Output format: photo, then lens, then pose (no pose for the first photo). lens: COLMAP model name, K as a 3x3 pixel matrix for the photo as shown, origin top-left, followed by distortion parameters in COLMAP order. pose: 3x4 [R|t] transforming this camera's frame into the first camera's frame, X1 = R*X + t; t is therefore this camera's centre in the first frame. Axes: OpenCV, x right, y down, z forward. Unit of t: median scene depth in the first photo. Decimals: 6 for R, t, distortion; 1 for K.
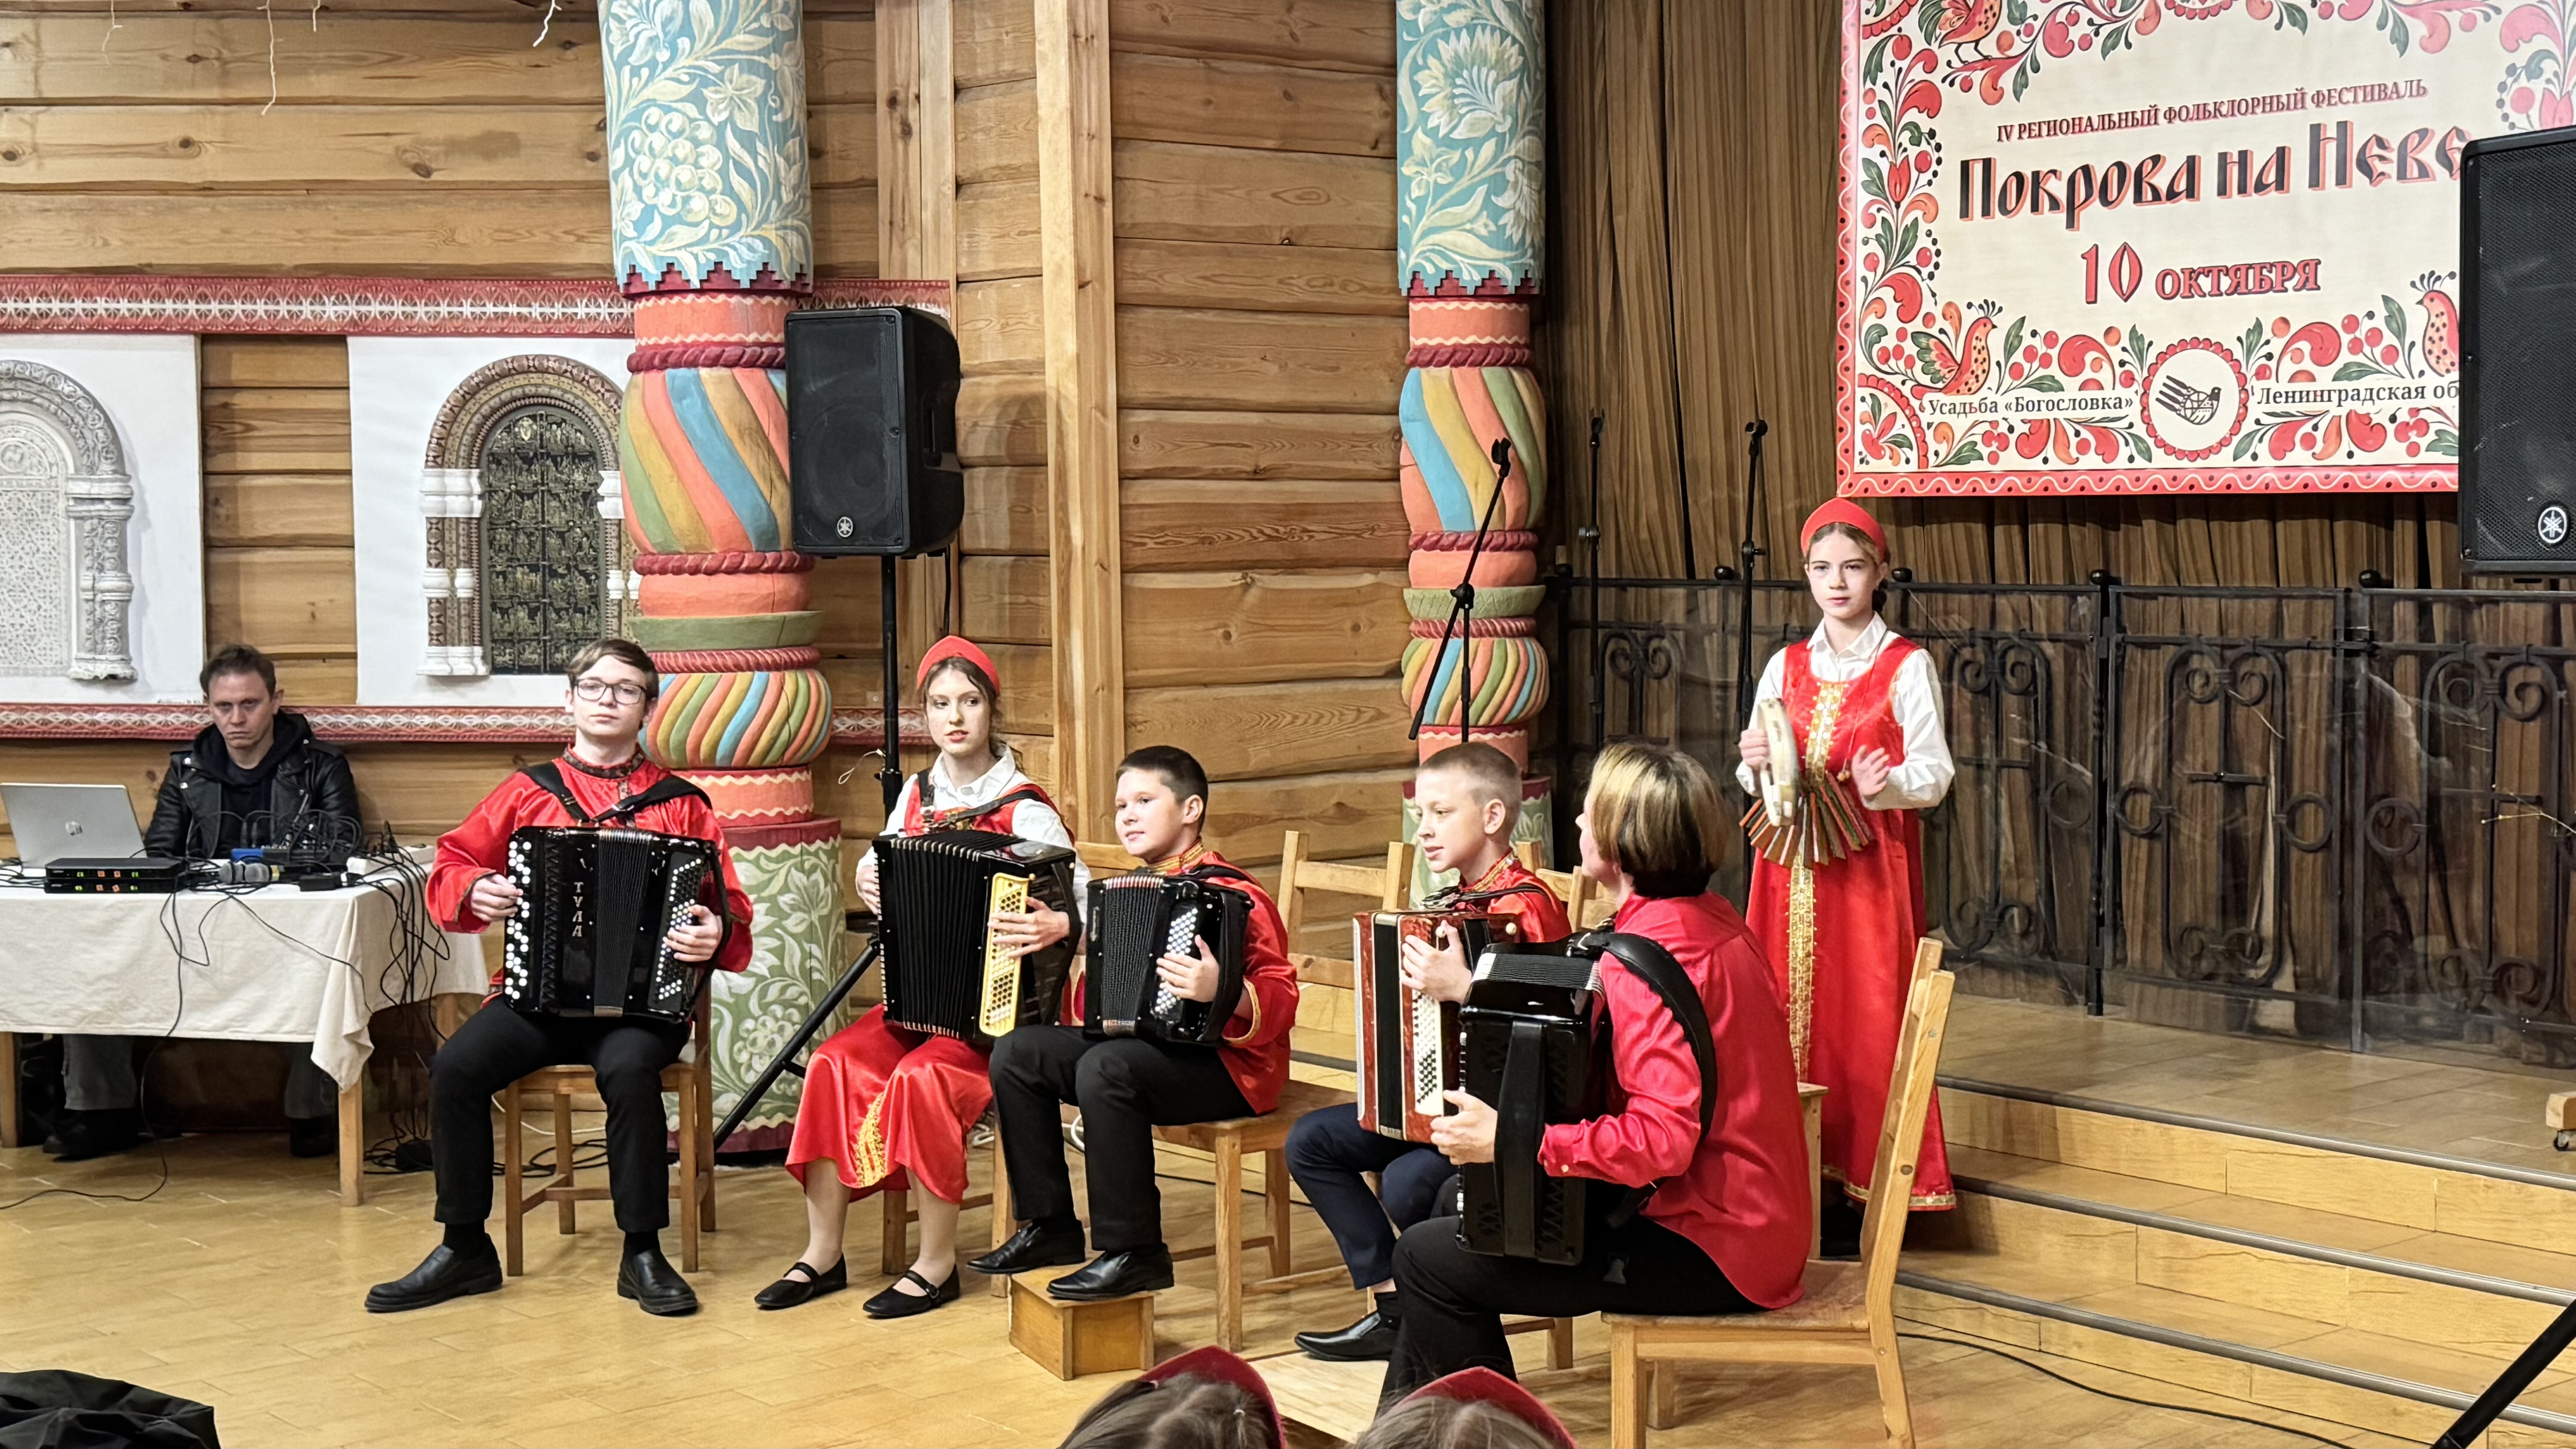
lens RADIAL K [[3325.5, 0, 1288.0], [0, 3325.5, 724.5], [0, 0, 1]] dist [0.217832, -0.421448]
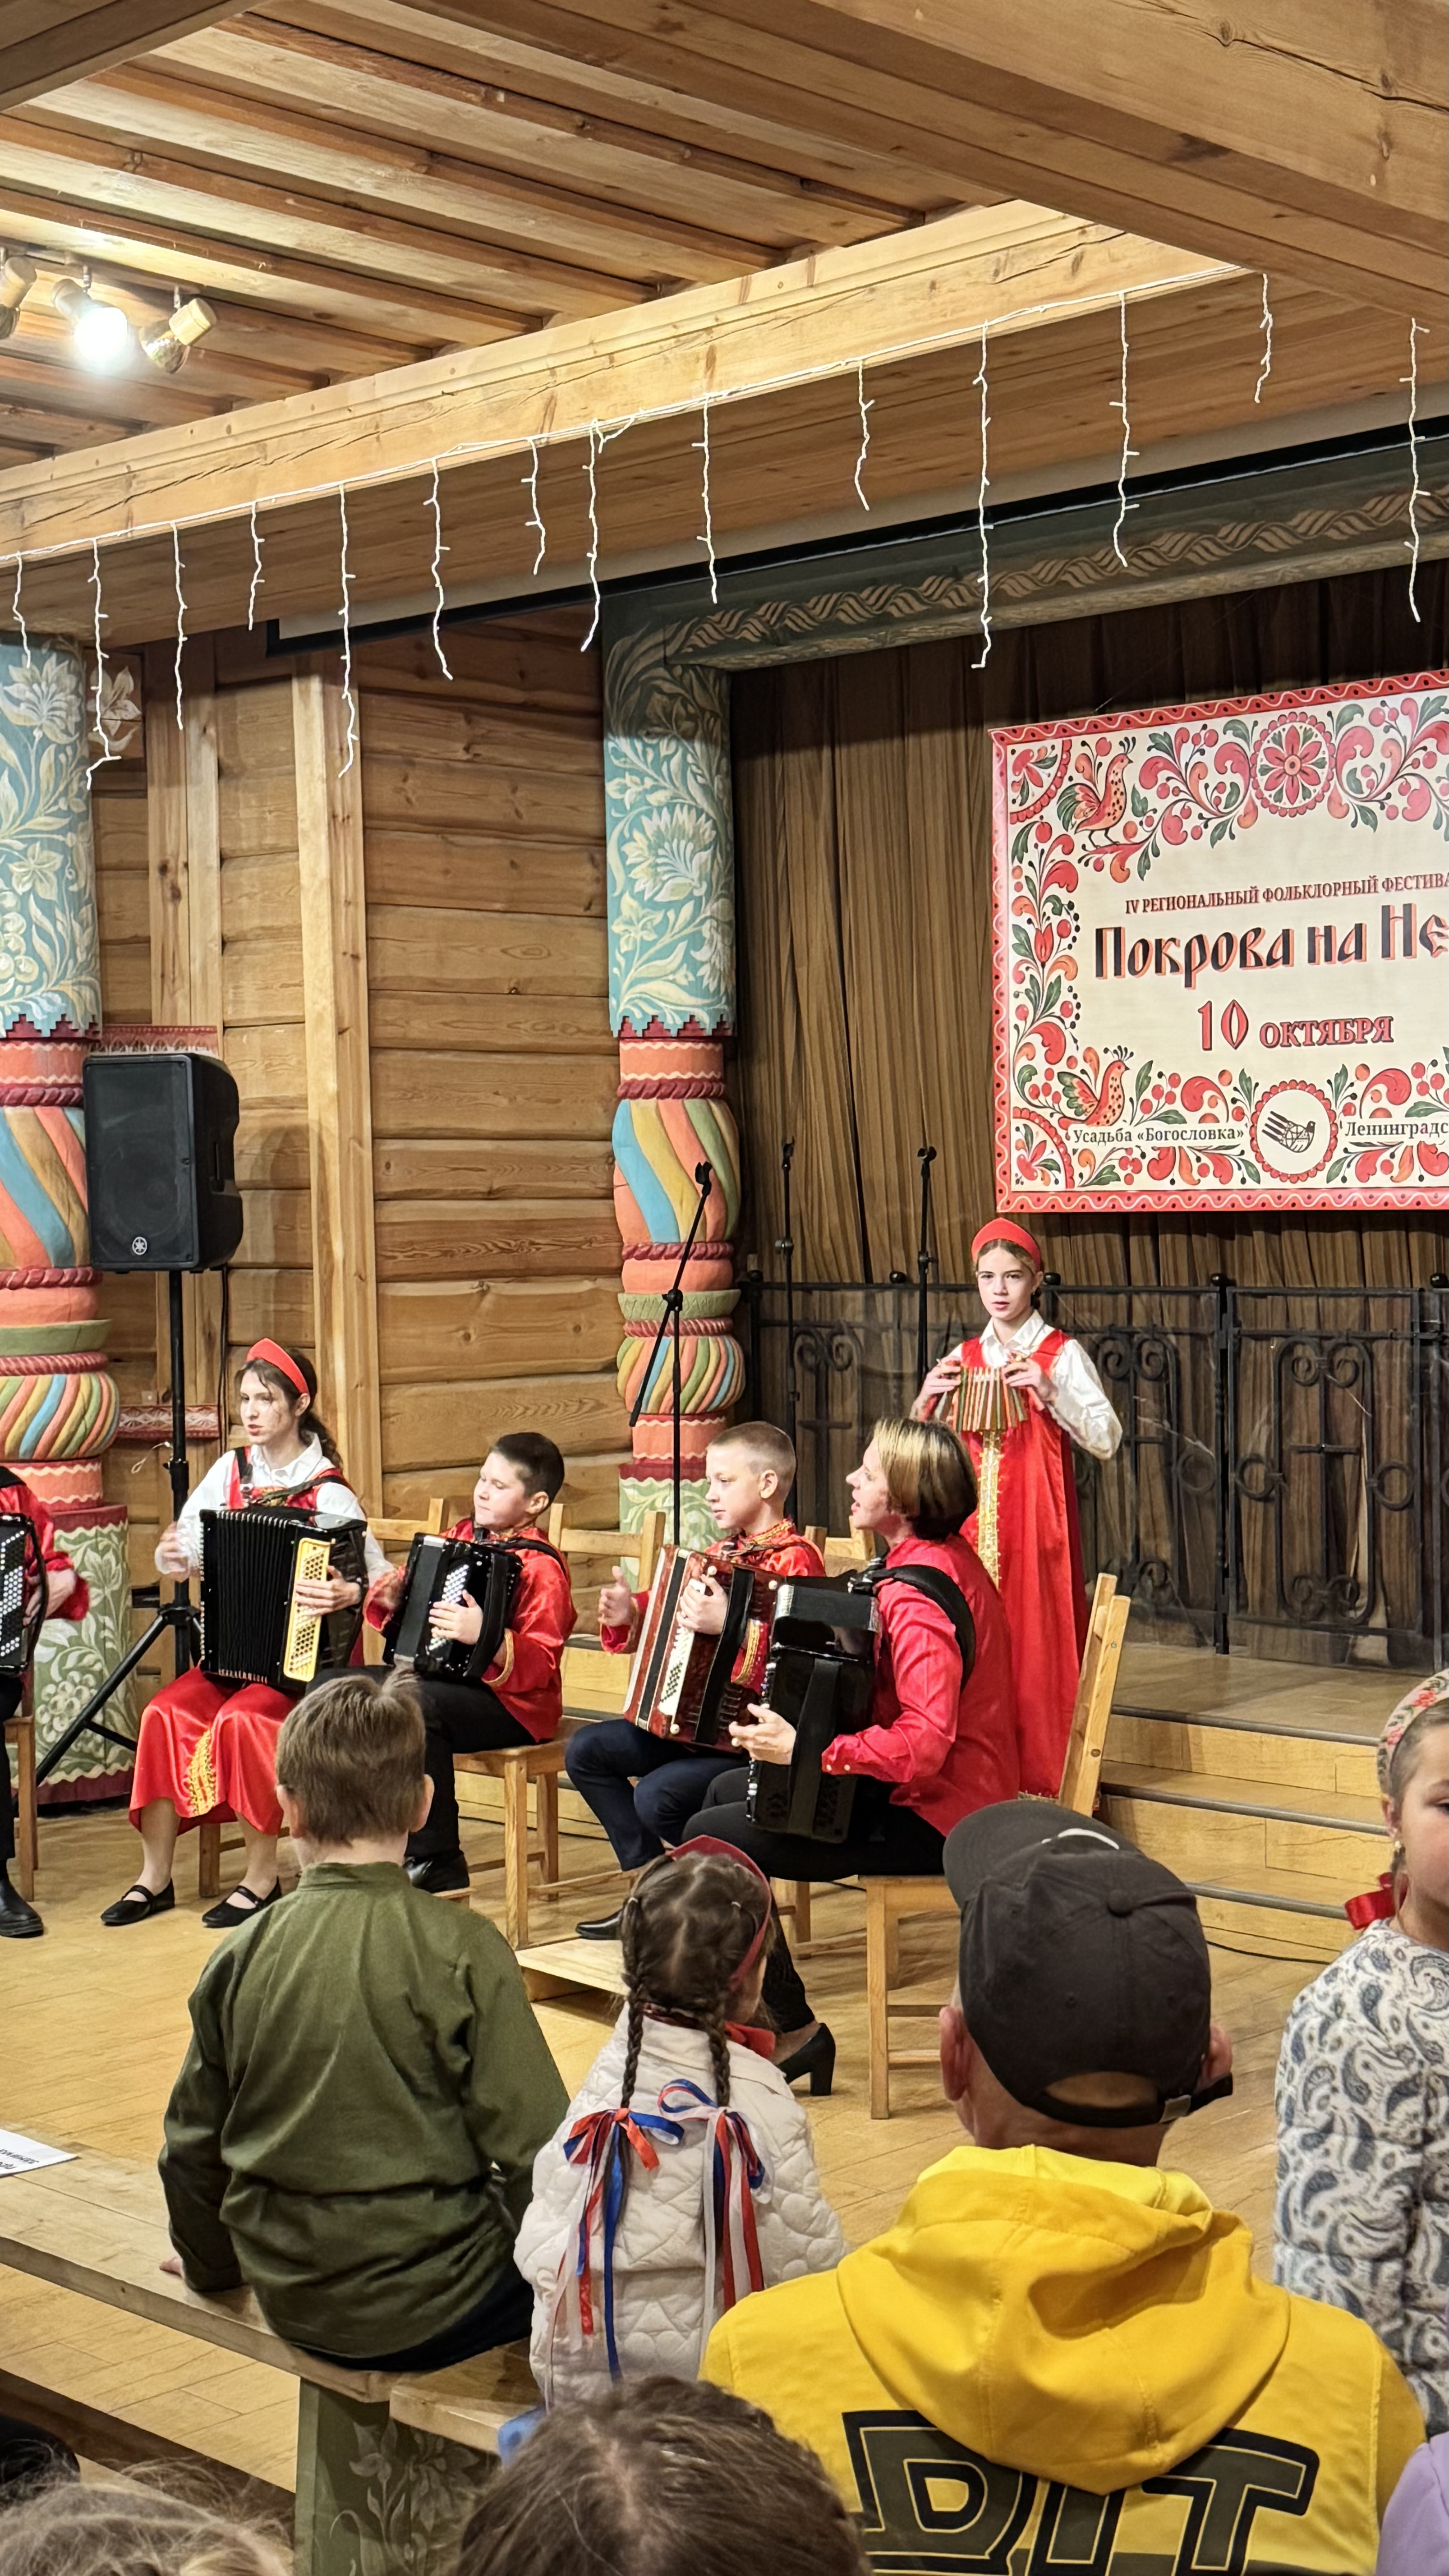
lens RADIAL K [[3334.7, 0, 712.2], [0, 3334.7, 1298.4], [0, 0, 1]] dist [0.149639, 0.037662]
pose [[0.995316, -0.010469, 0.096104, -0.047295], [0.014018, 0.999241, -0.036336, 0.002670], [-0.095651, 0.037513, 0.994708, -0.146882]]
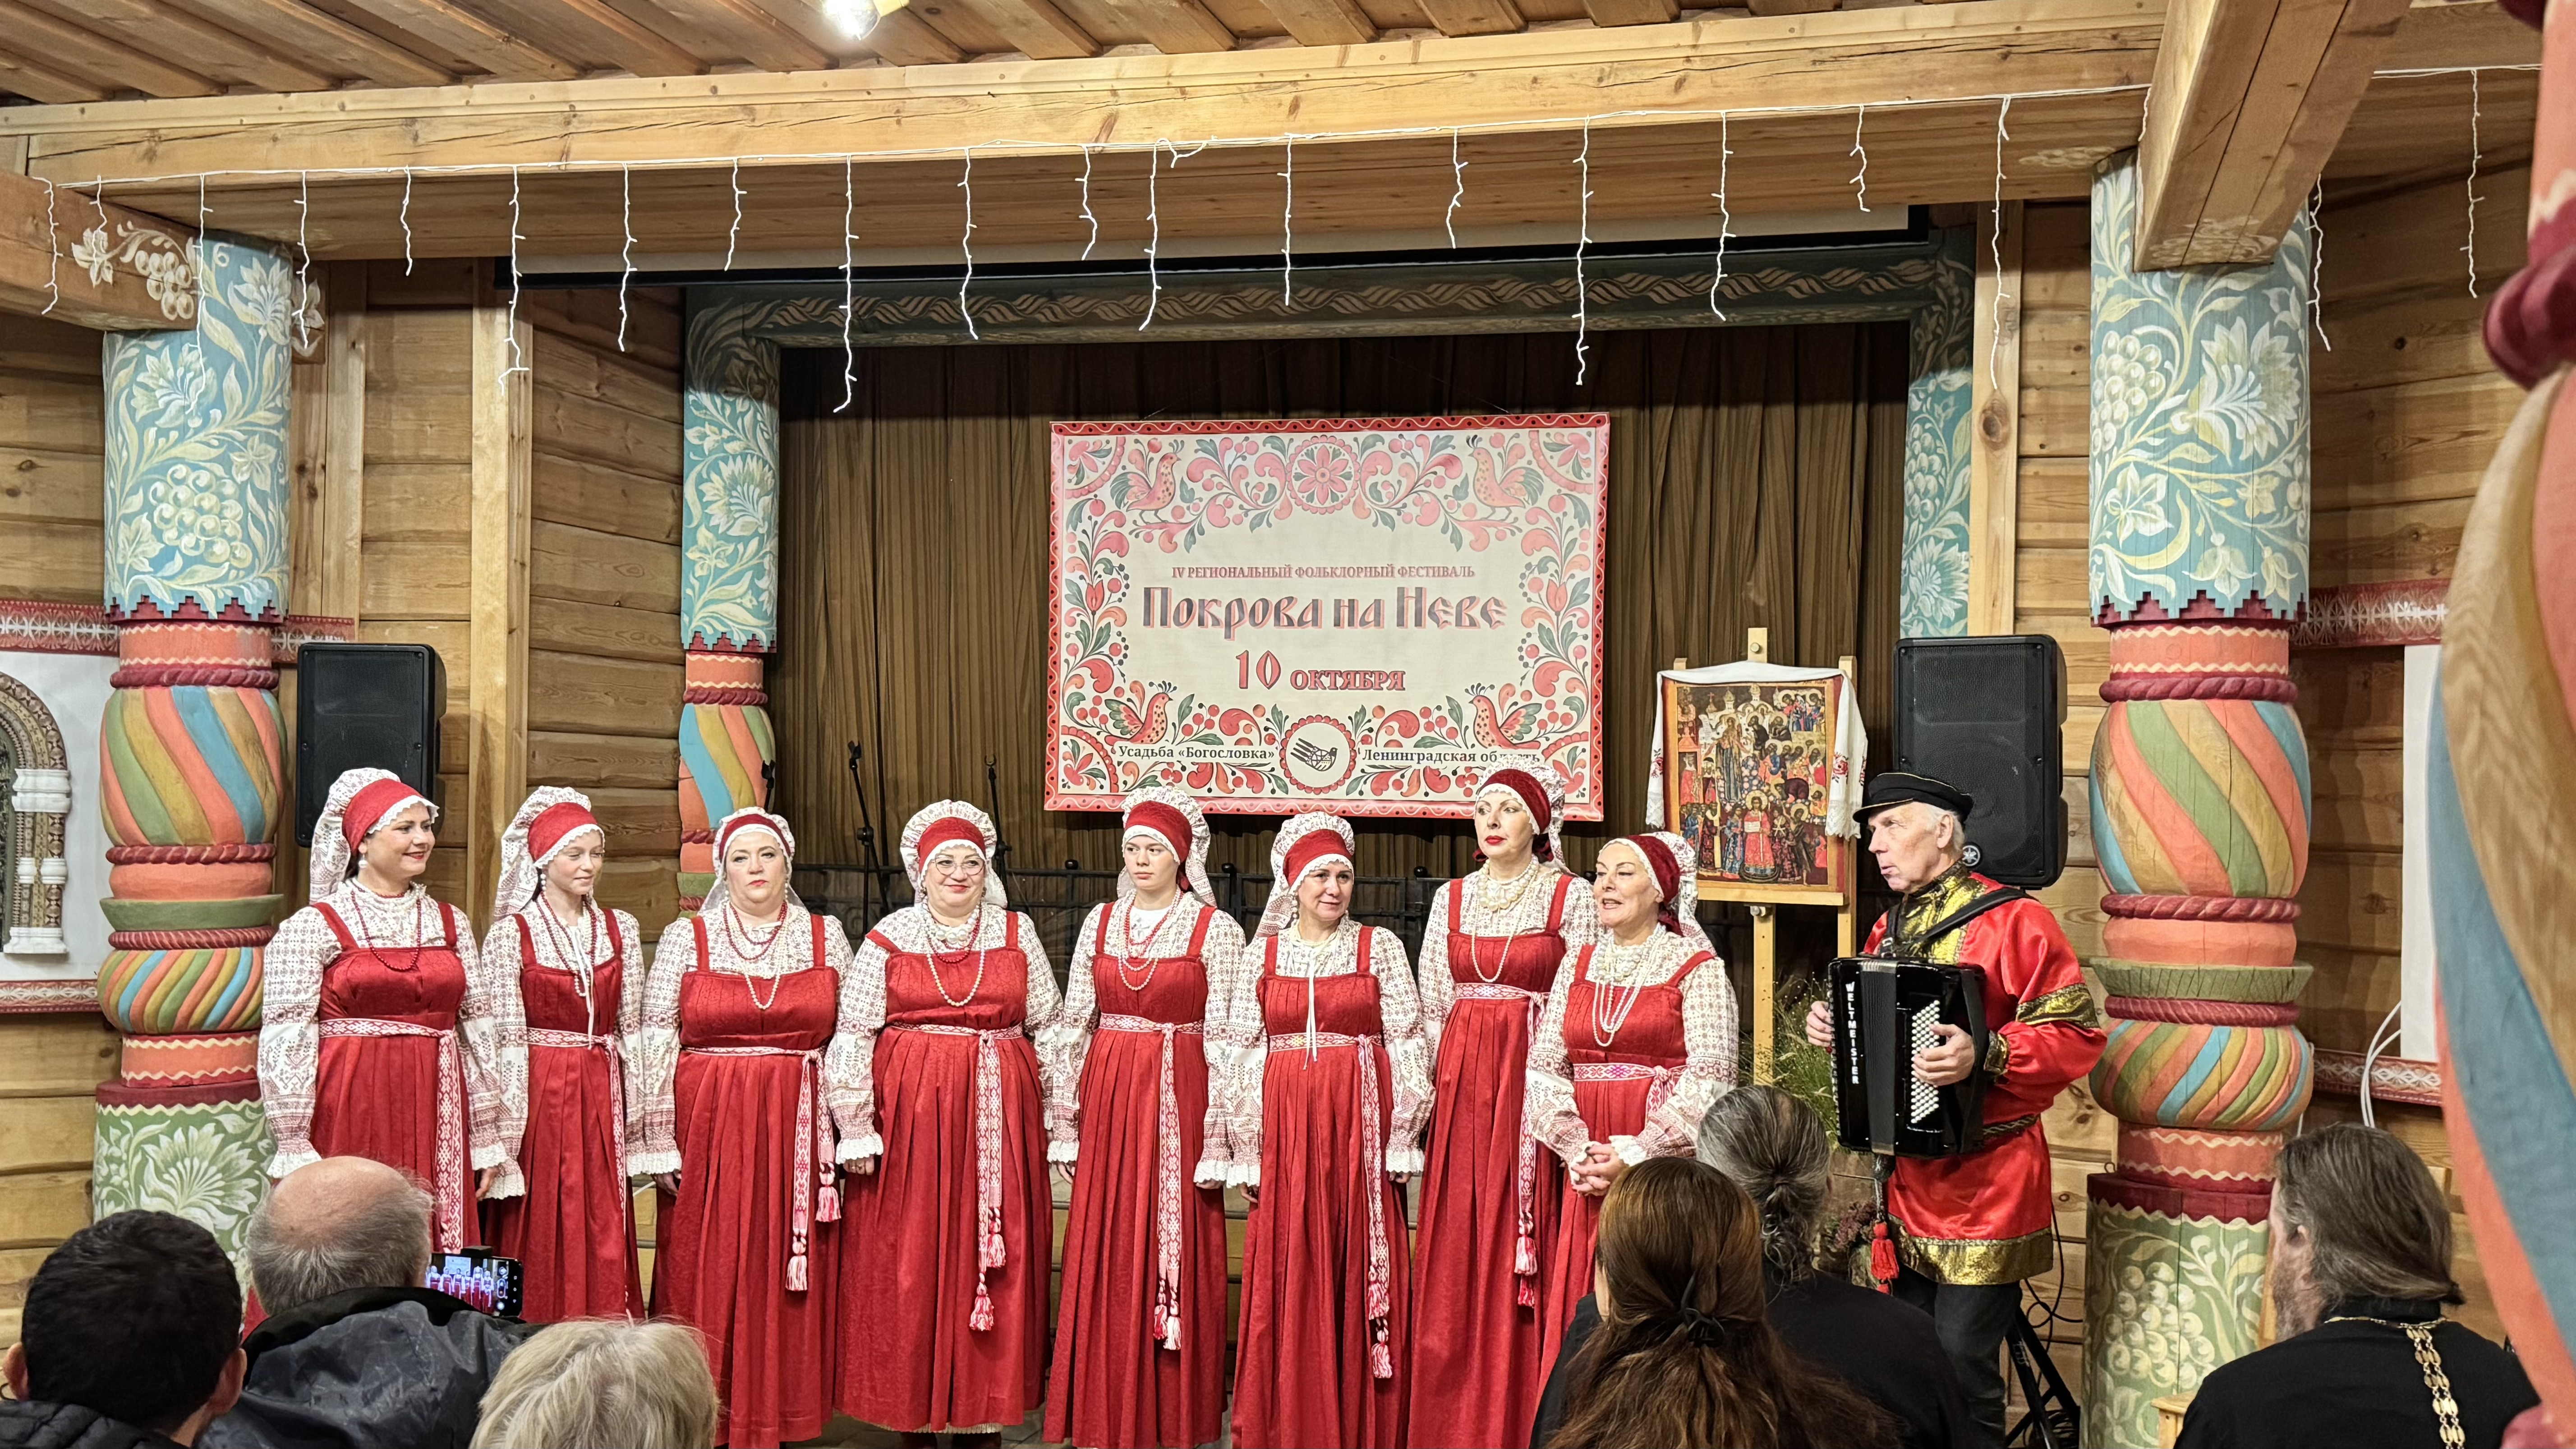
lens RADIAL K [[2517.2, 0, 1298.6], [0, 2517.2, 725.4], [0, 0, 1]] dist [0.205258, -0.447005]
pose [[0.822292, 0.035687, 0.567946, -0.369741], [0.016794, 0.996075, -0.086903, -0.008780], [-0.568818, 0.080998, 0.818465, 0.055277]]
